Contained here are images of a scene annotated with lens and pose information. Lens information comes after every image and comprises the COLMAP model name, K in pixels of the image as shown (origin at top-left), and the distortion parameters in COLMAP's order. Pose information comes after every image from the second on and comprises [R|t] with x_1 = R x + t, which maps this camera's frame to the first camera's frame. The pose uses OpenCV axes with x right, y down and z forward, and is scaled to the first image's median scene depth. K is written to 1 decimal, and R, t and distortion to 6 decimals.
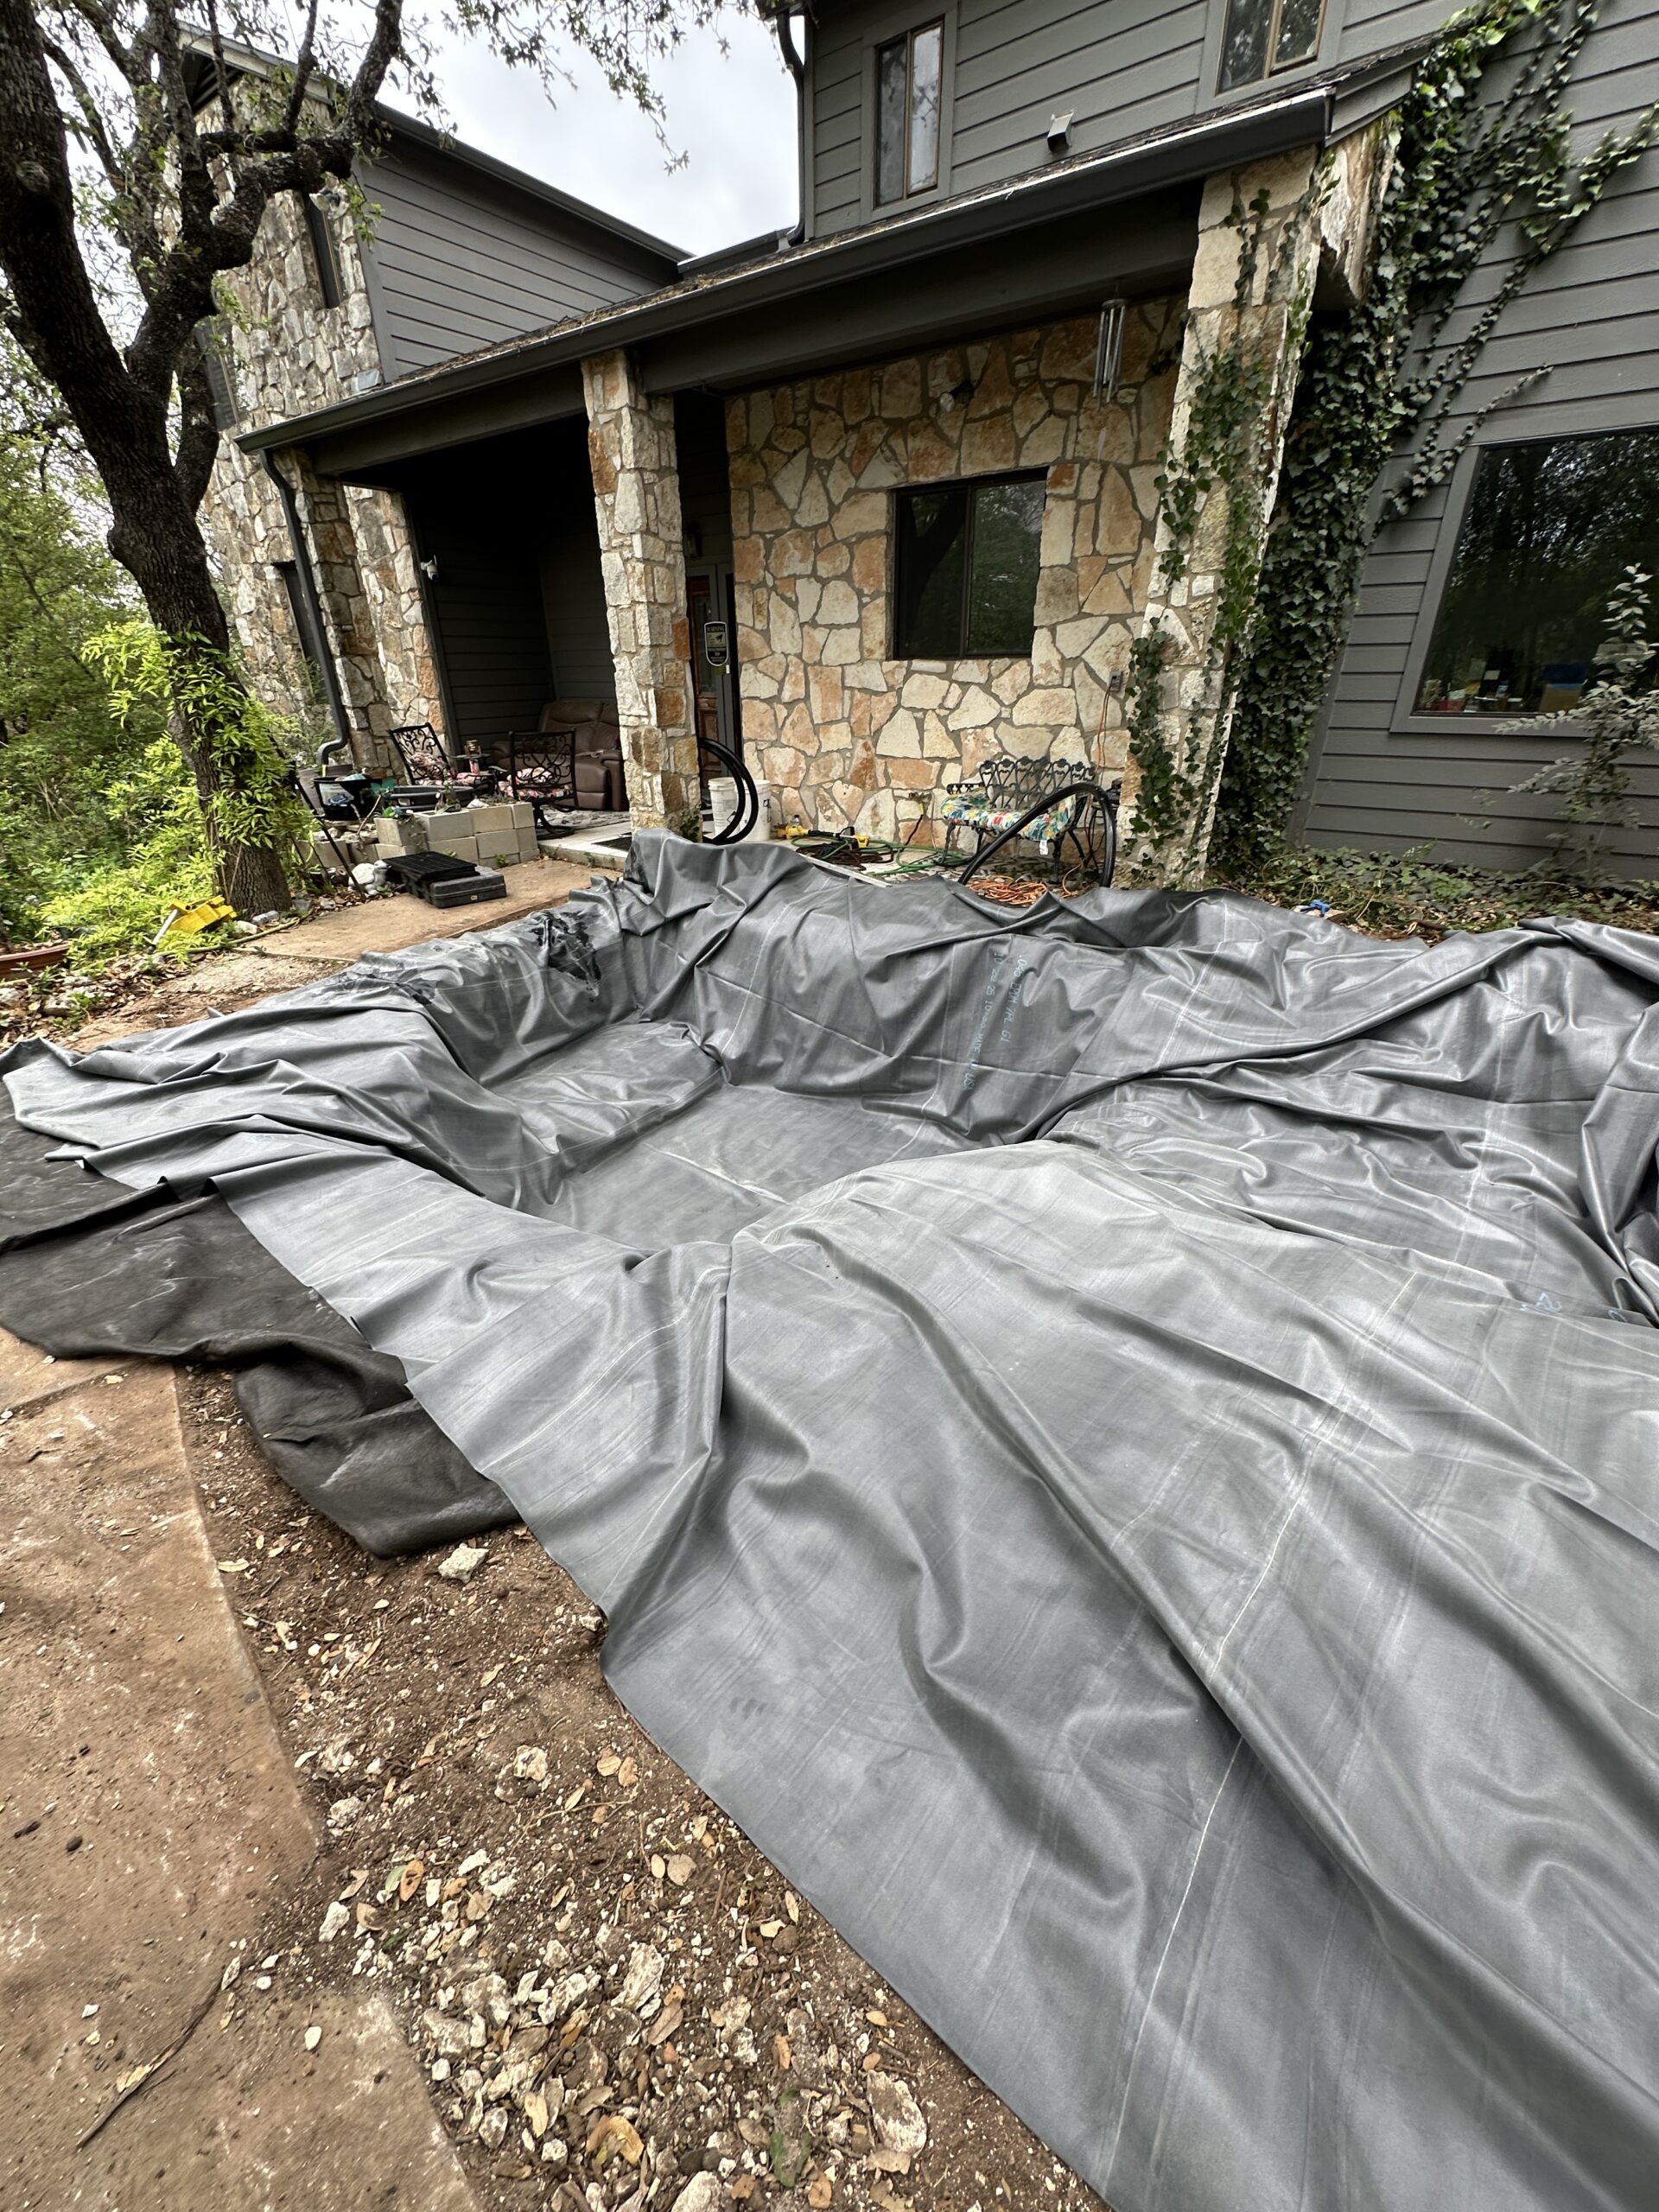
lens RADIAL K [[887.5, 0, 830.9], [0, 887.5, 1106.7], [0, 0, 1]] dist [0.000307, 0.000047]
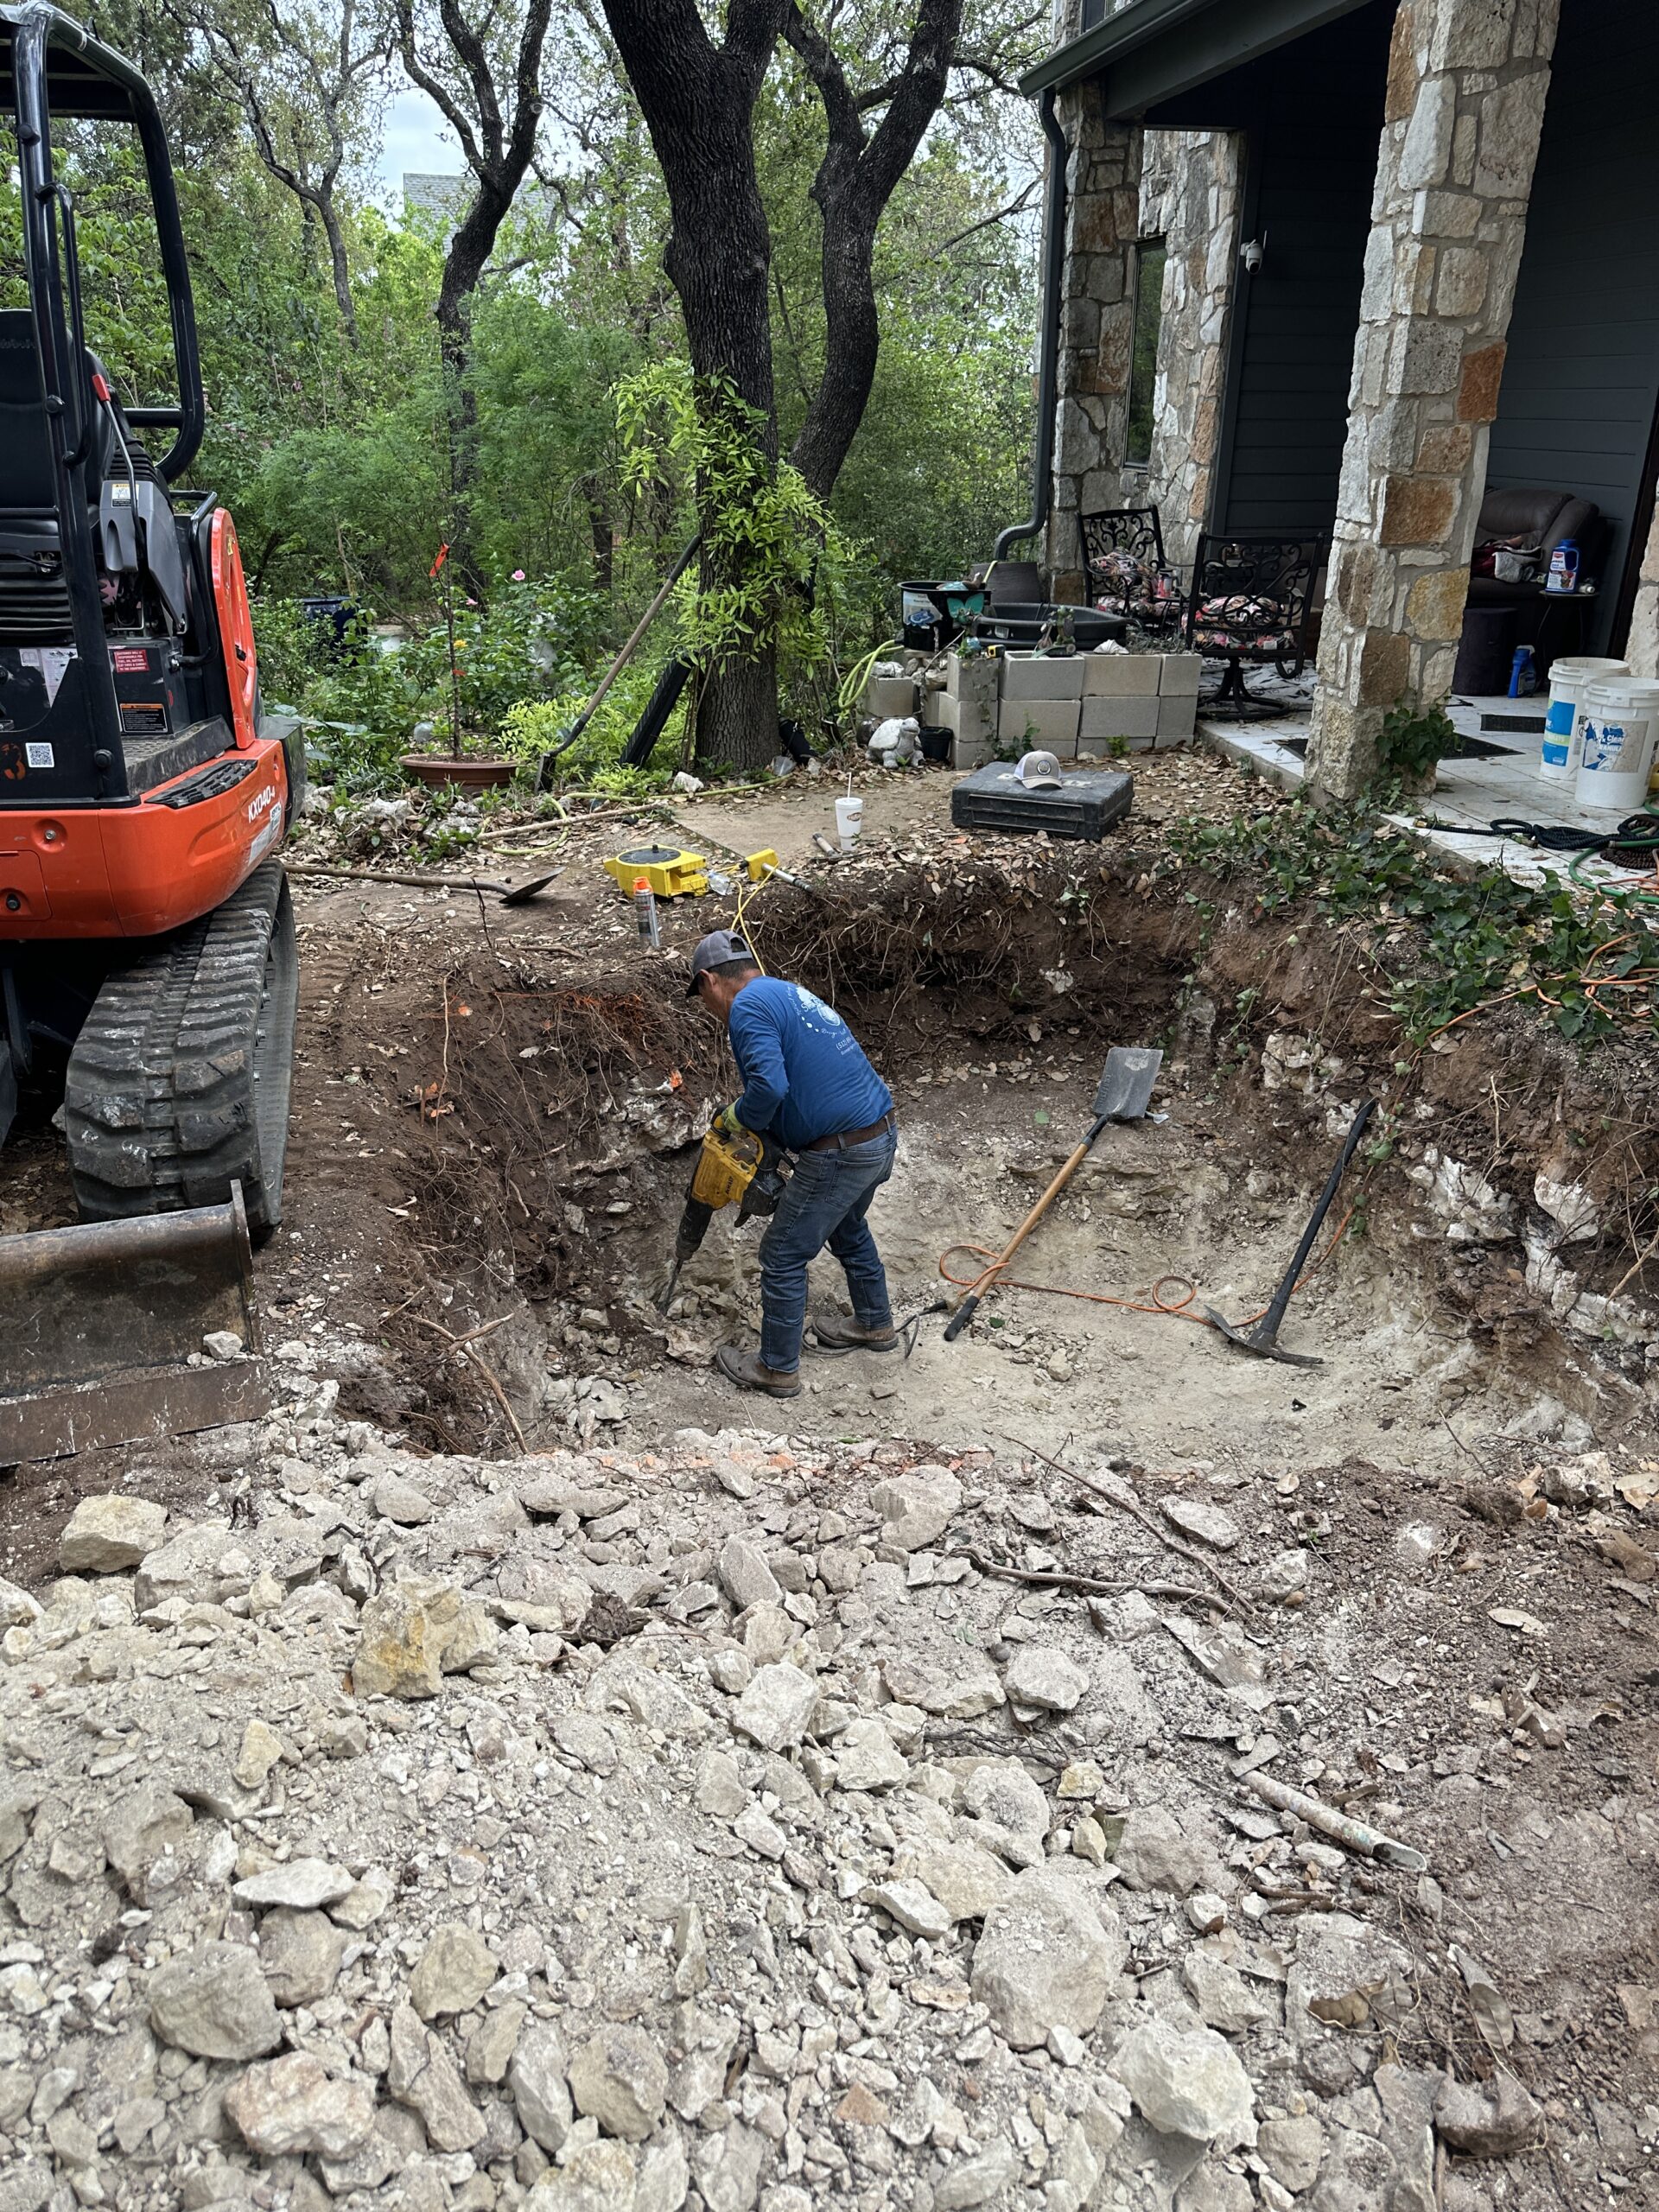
lens RADIAL K [[1586.7, 0, 828.7], [0, 1586.7, 1105.1], [0, 0, 1]] dist [-0.007534, -0.004605]
pose [[0.731610, 0.287876, -0.617960, 0.214778], [-0.310842, 0.947620, 0.073438, -0.074353], [0.606732, 0.138360, 0.782772, 0.104908]]
